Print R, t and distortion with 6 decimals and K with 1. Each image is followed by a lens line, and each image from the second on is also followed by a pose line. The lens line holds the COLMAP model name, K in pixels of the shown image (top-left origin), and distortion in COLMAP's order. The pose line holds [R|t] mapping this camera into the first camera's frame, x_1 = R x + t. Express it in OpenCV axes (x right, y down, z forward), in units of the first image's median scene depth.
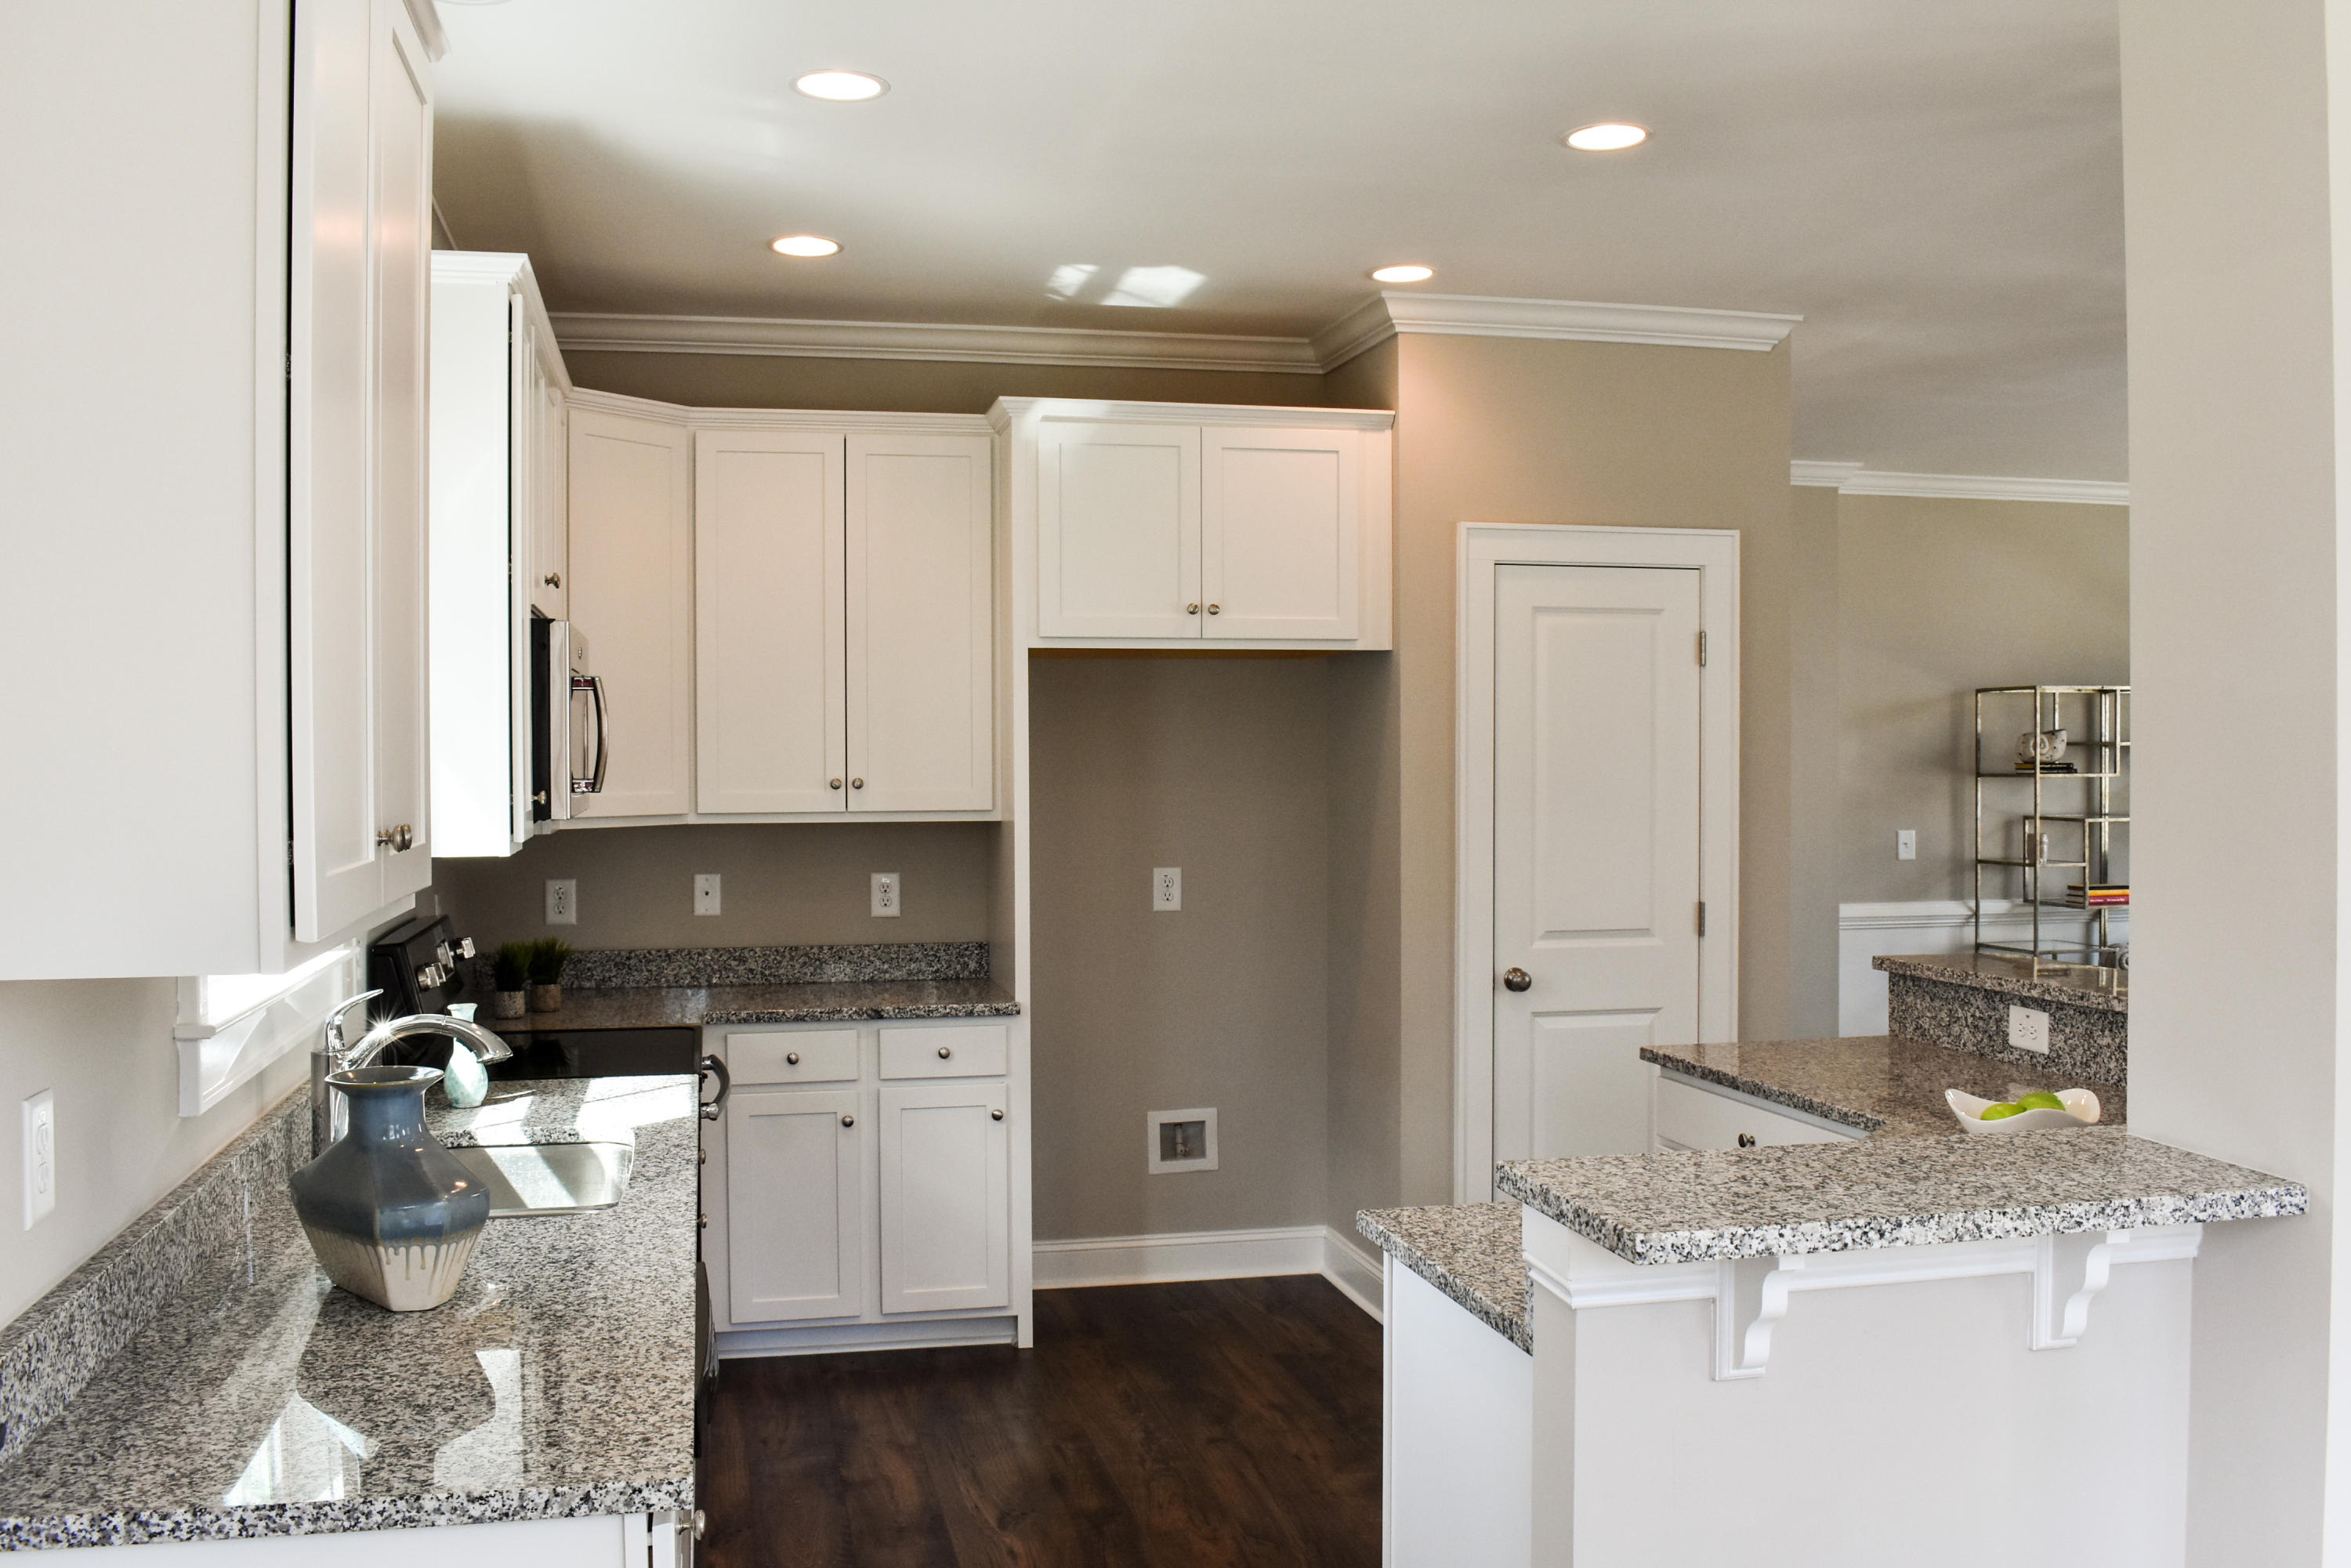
lens RADIAL K [[2078.7, 0, 1175.5], [0, 2078.7, 784.0], [0, 0, 1]] dist [-0.092551, 0.007260]
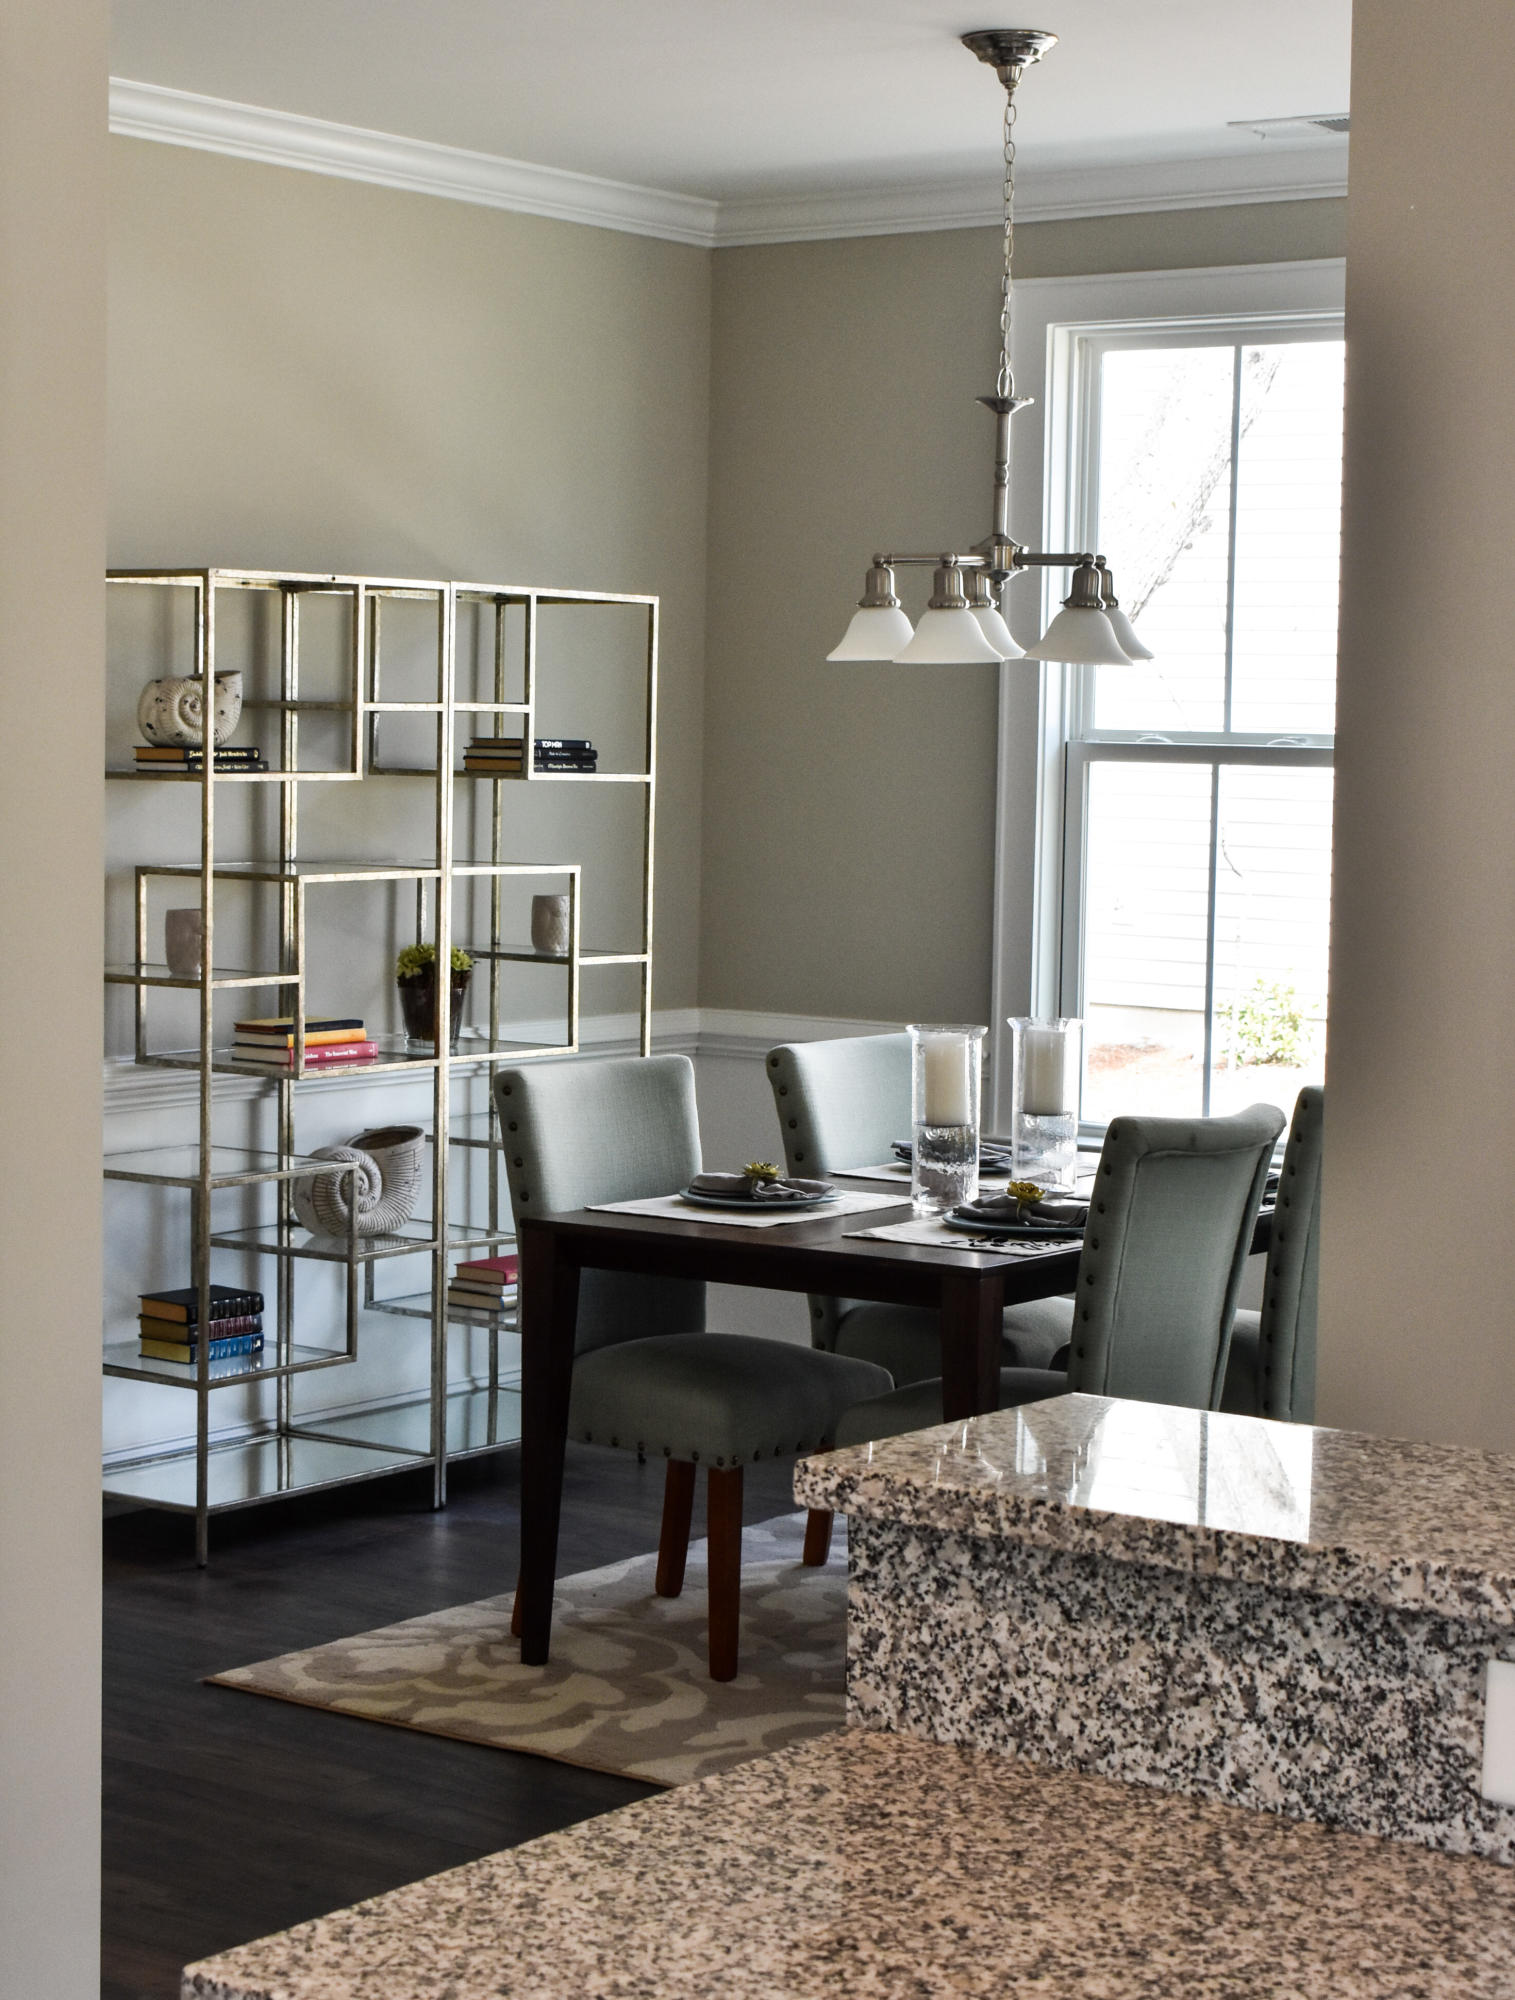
lens RADIAL K [[3647.8, 0, 757.5], [0, 3647.8, 1000.0], [0, 0, 1]] dist [-0.021448, -0.064918]
pose [[0.752282, -0.032804, 0.658024, -0.001950], [-0.012572, 0.997863, 0.064118, -0.015294], [-0.658721, -0.056507, 0.750262, 0.663935]]
